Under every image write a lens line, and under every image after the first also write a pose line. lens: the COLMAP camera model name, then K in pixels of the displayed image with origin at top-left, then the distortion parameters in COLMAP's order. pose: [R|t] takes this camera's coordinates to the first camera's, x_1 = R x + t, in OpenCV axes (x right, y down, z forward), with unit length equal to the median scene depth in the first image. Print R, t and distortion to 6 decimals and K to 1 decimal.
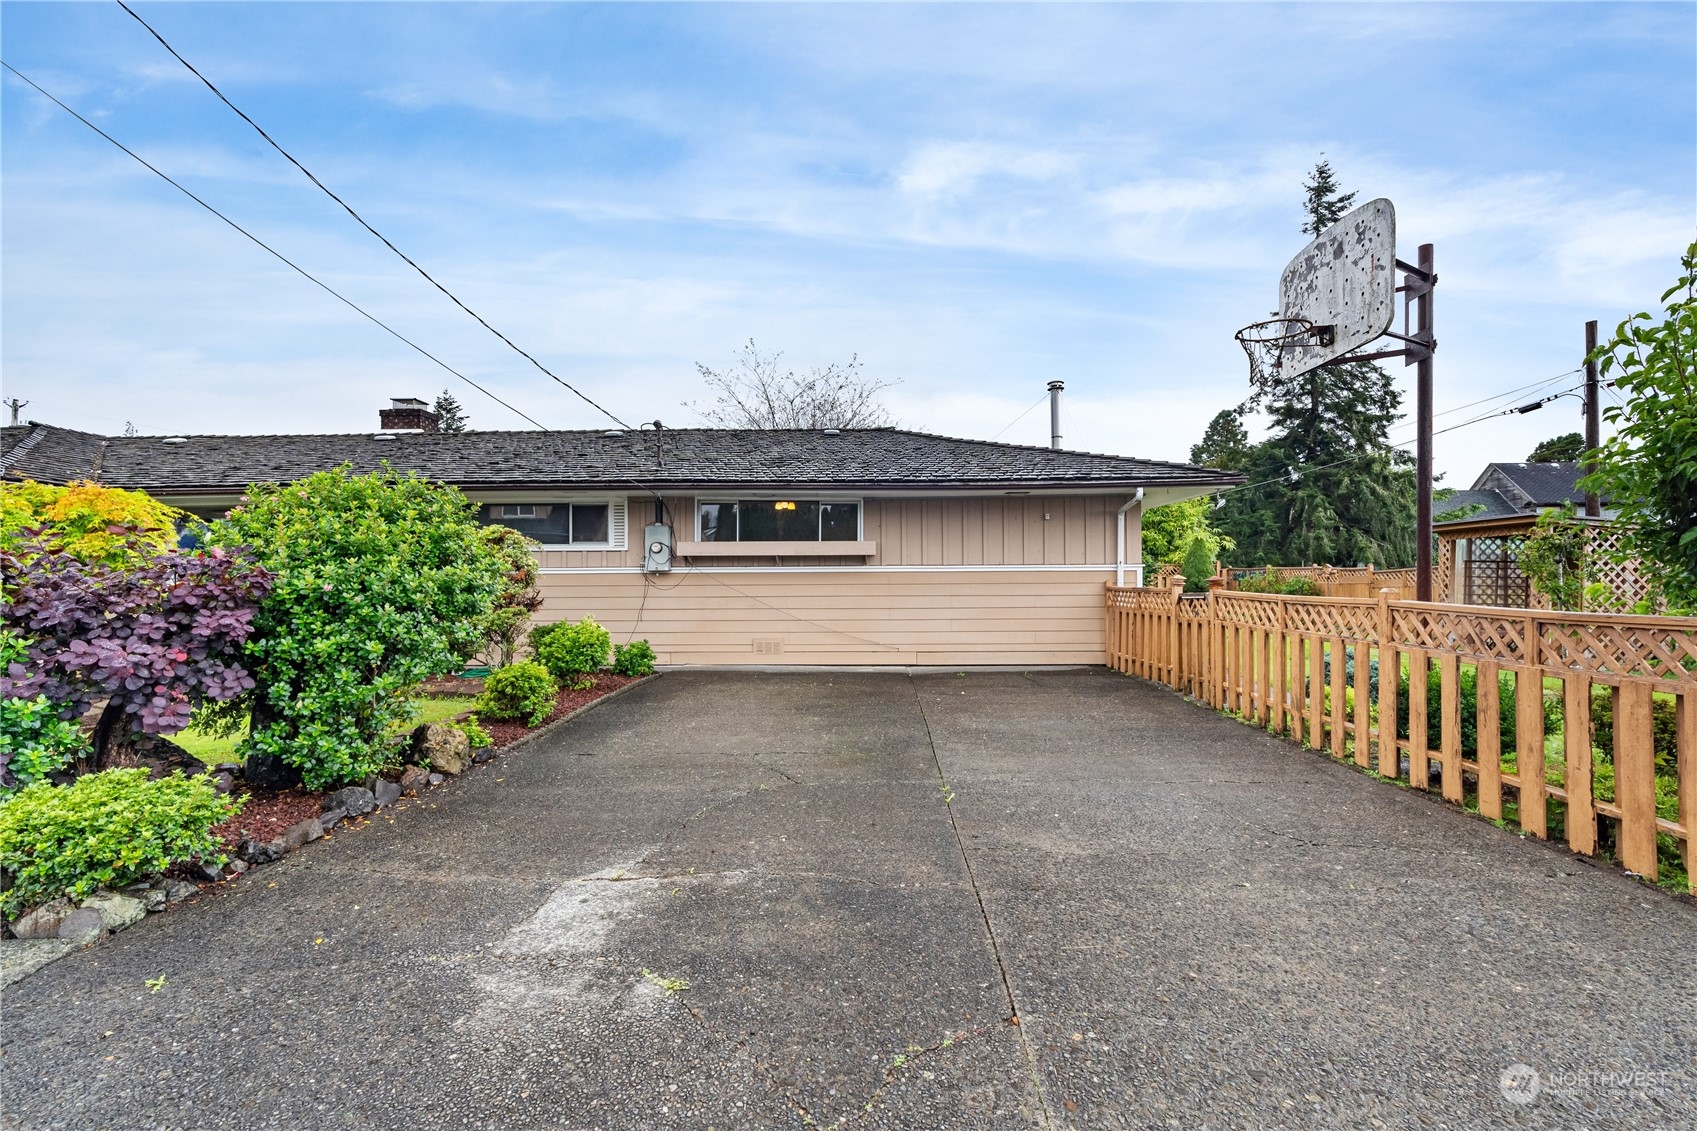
lens RADIAL K [[770.7, 0, 849.3], [0, 770.7, 564.9], [0, 0, 1]] dist [-0.001885, -0.000387]
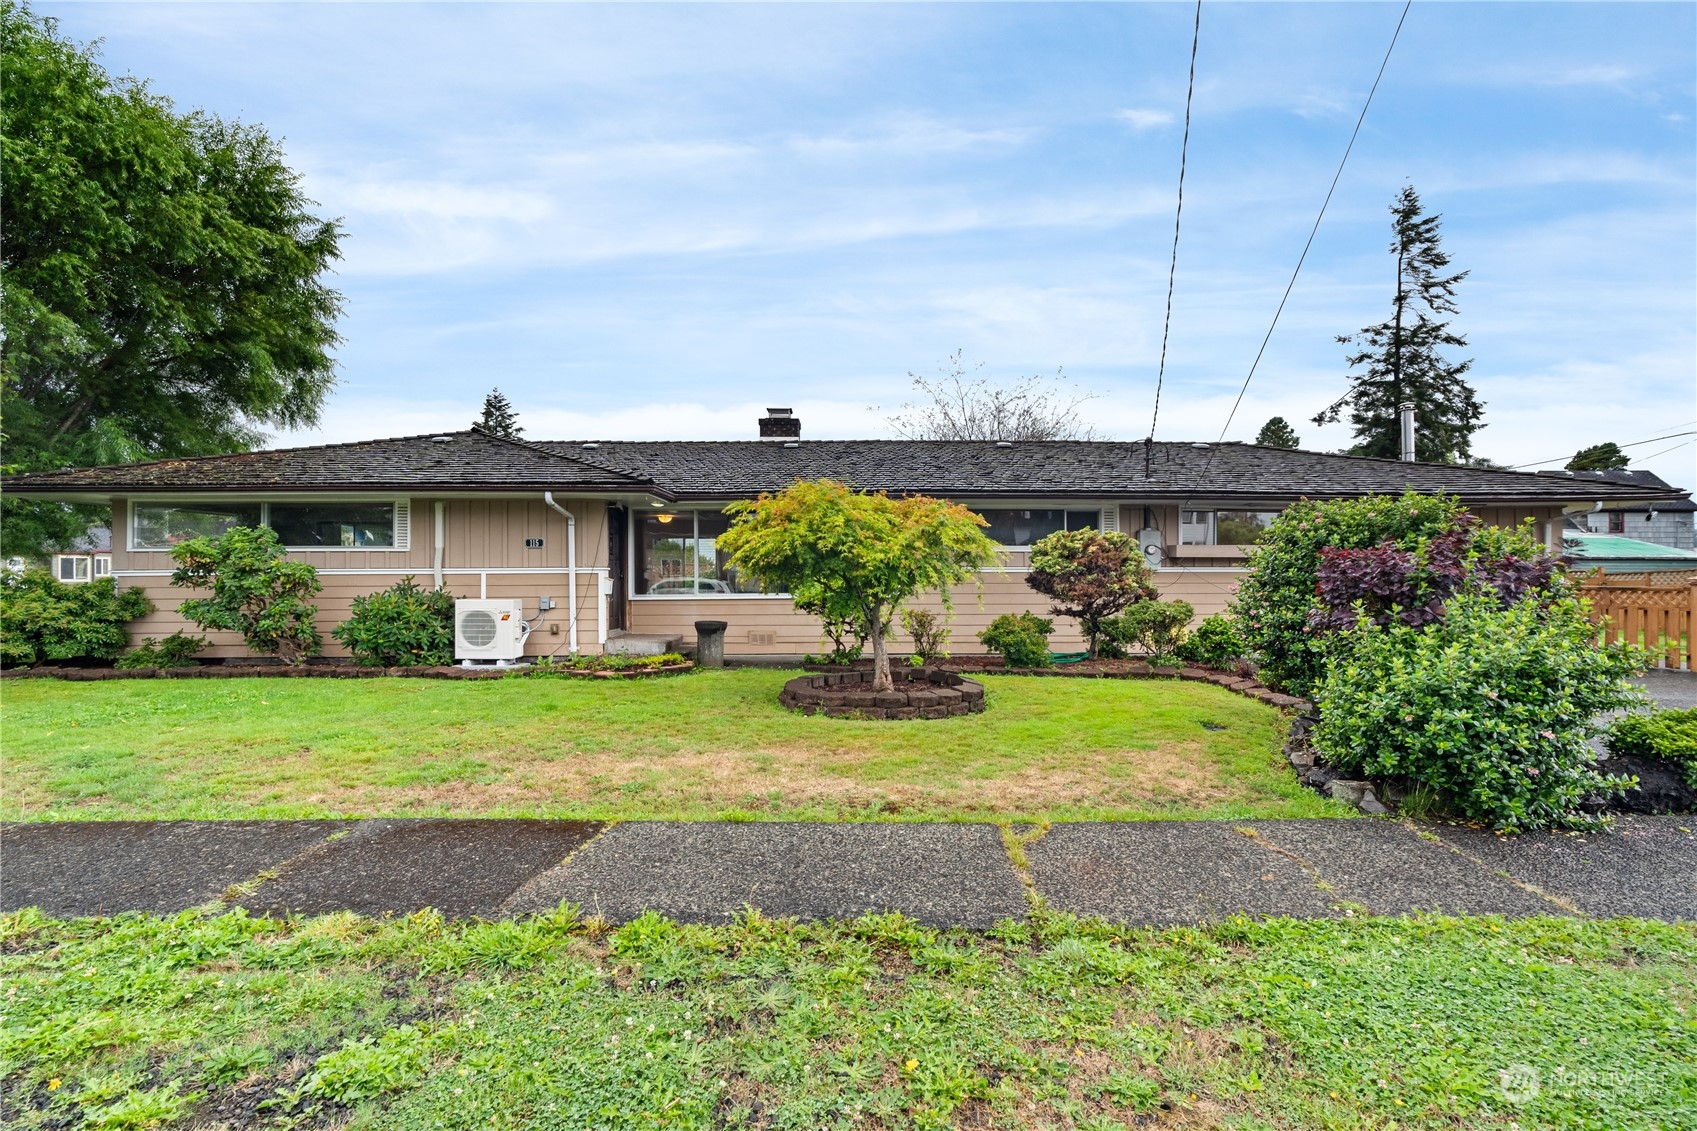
lens RADIAL K [[770.7, 0, 847.5], [0, 770.7, 566.2], [0, 0, 1]] dist [-0.001885, -0.000387]
pose [[0.998983, 0.002083, 0.045045, -0.205531], [-0.002203, 0.999994, 0.002615, -0.000428], [-0.045040, -0.002711, 0.998982, -0.026057]]
